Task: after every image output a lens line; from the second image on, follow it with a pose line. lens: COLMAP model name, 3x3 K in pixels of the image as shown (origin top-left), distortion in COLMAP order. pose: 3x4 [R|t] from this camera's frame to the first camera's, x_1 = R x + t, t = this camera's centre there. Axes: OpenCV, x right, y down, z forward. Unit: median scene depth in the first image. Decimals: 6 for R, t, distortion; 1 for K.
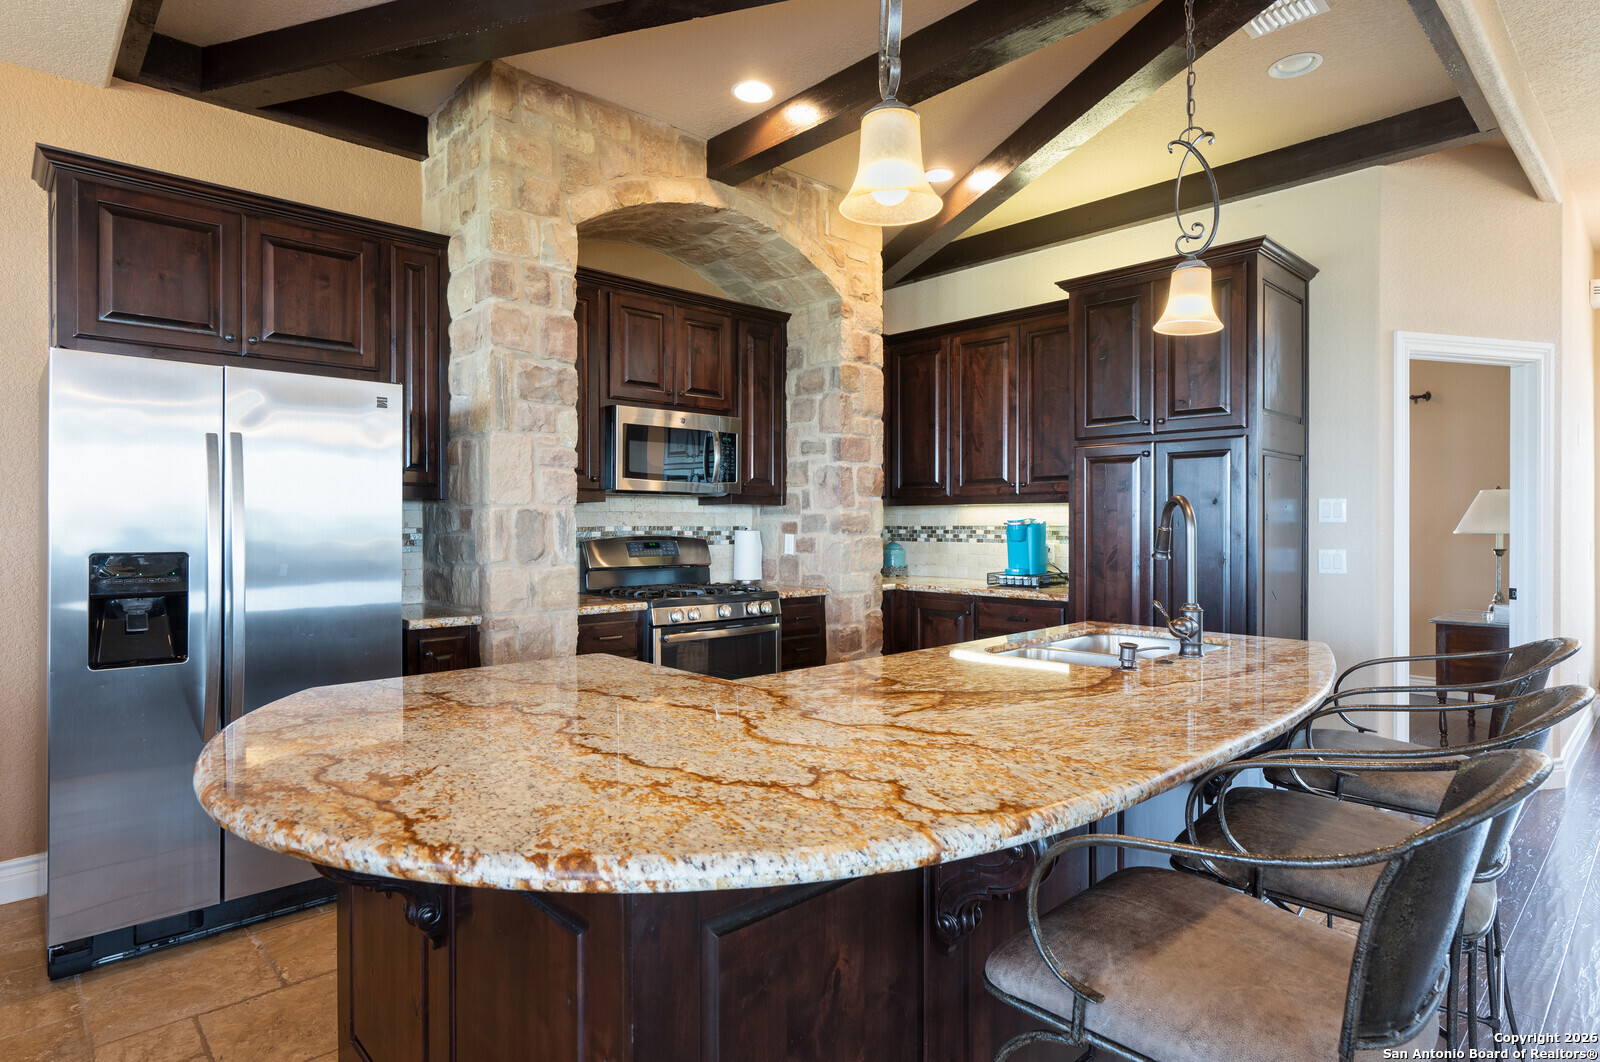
lens RADIAL K [[865.6, 0, 794.5], [0, 865.6, 530.3], [0, 0, 1]] dist [-0.006888, -0.001793]
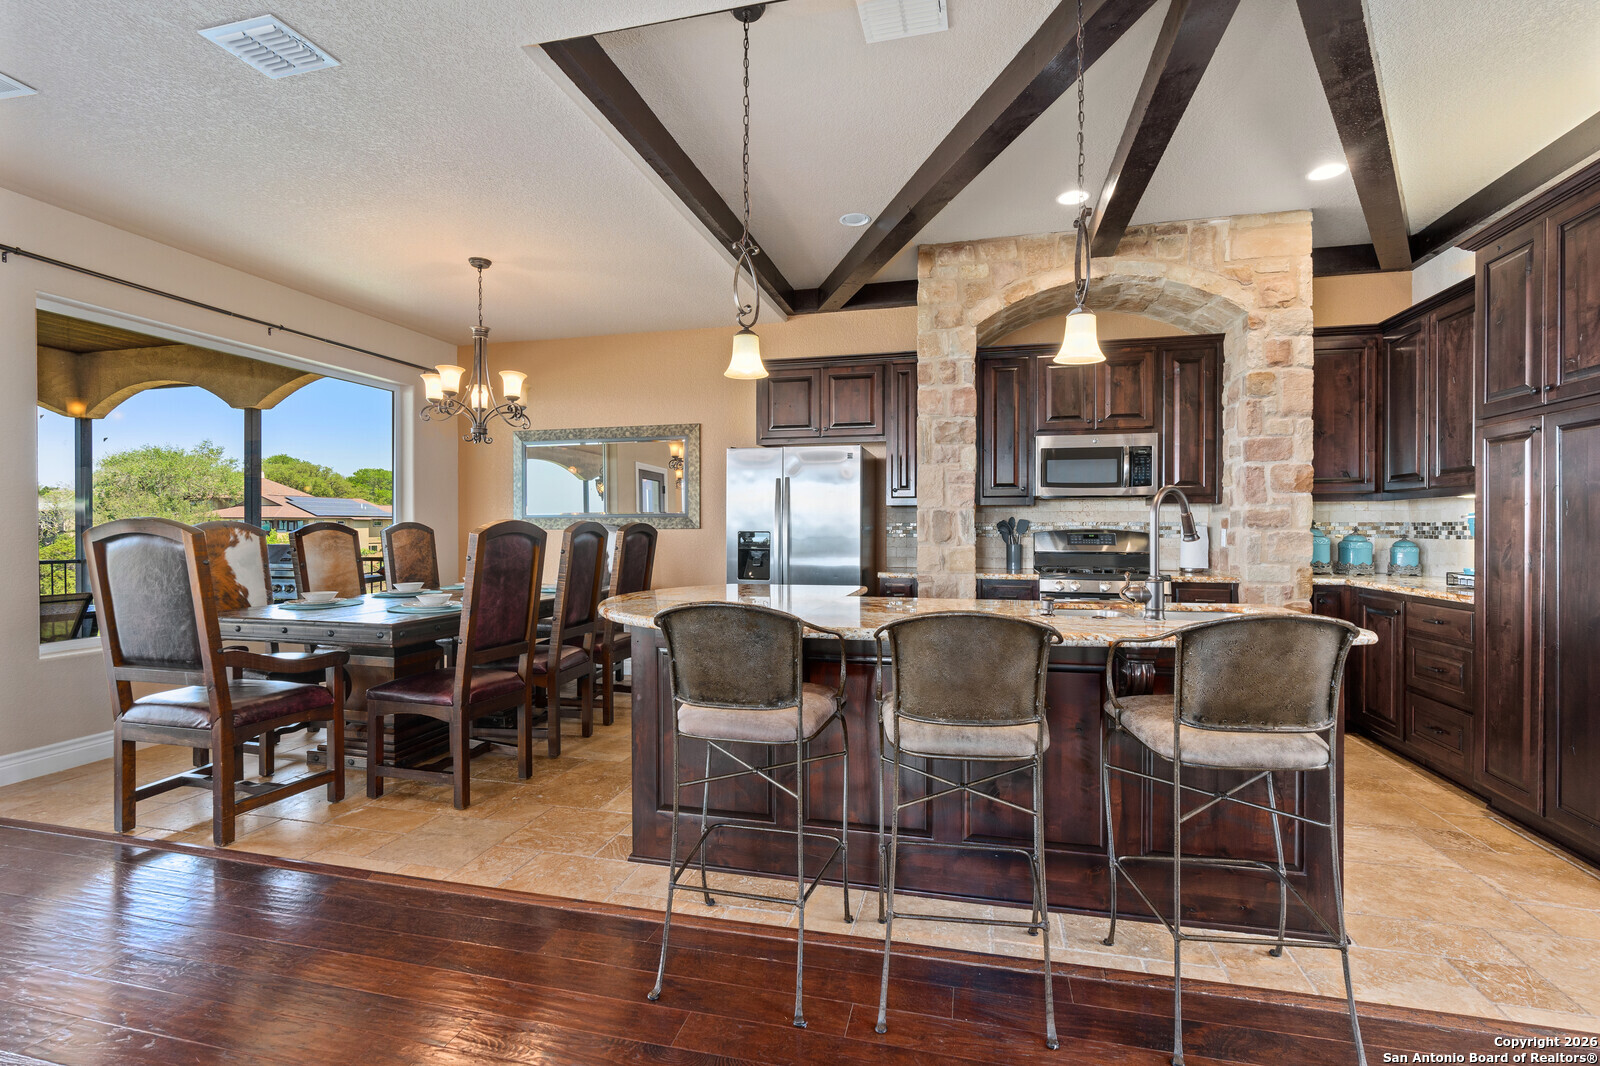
lens RADIAL K [[732.3, 0, 801.2], [0, 732.3, 537.2], [0, 0, 1]] dist [-0.002514, -0.000161]
pose [[0.533363, 0.010691, -0.845819, 0.636087], [-0.008928, 0.999936, 0.007009, 0.016940], [0.845839, 0.003813, 0.533424, 0.032628]]
